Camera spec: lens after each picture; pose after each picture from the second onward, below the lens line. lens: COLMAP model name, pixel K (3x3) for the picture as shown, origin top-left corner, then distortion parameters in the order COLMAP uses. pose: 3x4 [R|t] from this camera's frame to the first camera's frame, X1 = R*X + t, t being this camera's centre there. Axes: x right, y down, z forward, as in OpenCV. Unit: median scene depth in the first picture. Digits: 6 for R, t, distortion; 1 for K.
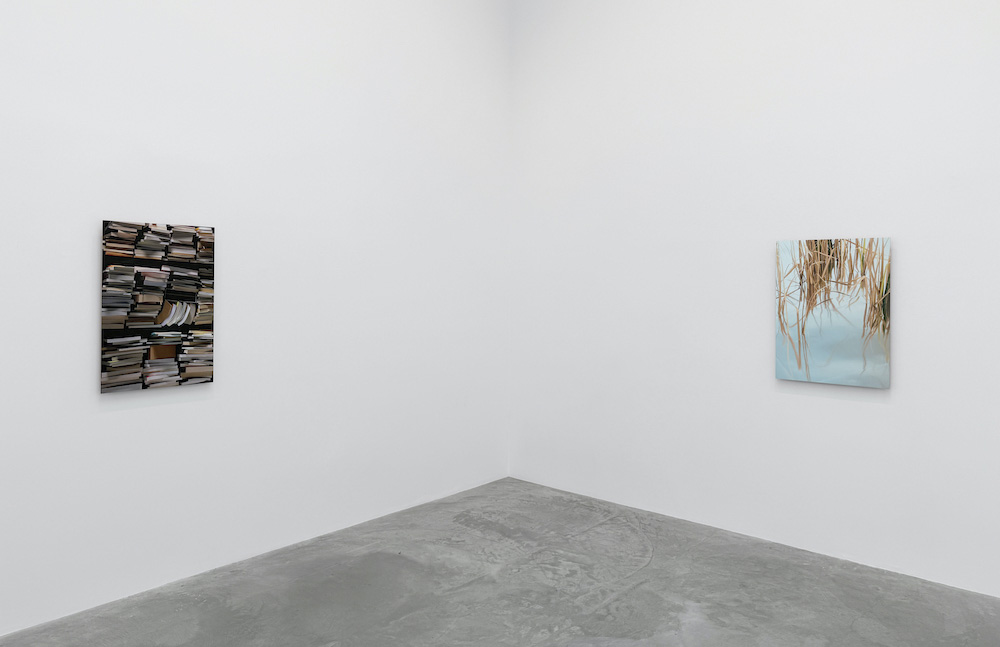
lens RADIAL K [[735.8, 0, 496.7], [0, 735.8, 291.7], [0, 0, 1]] dist [-0.000350, -0.000387]
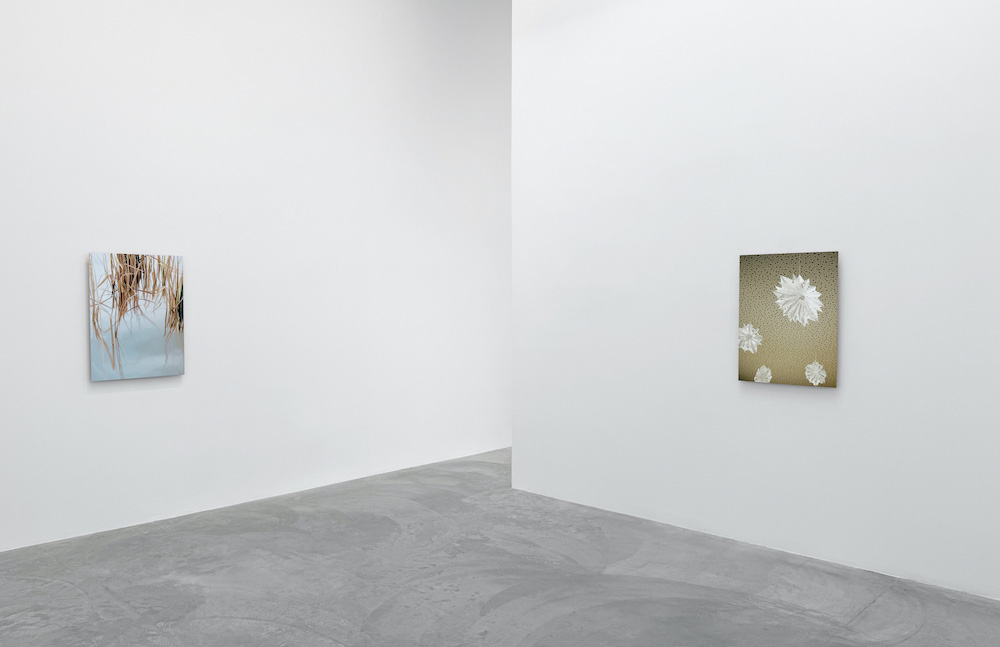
lens RADIAL K [[790.4, 0, 526.2], [0, 790.4, 340.2], [0, 0, 1]] dist [-0.002889, -0.006965]
pose [[-0.011758, -0.063882, 0.997888, -0.813716], [0.010493, 0.997894, 0.064006, -0.009076], [-0.999876, 0.011223, -0.011063, 0.400687]]
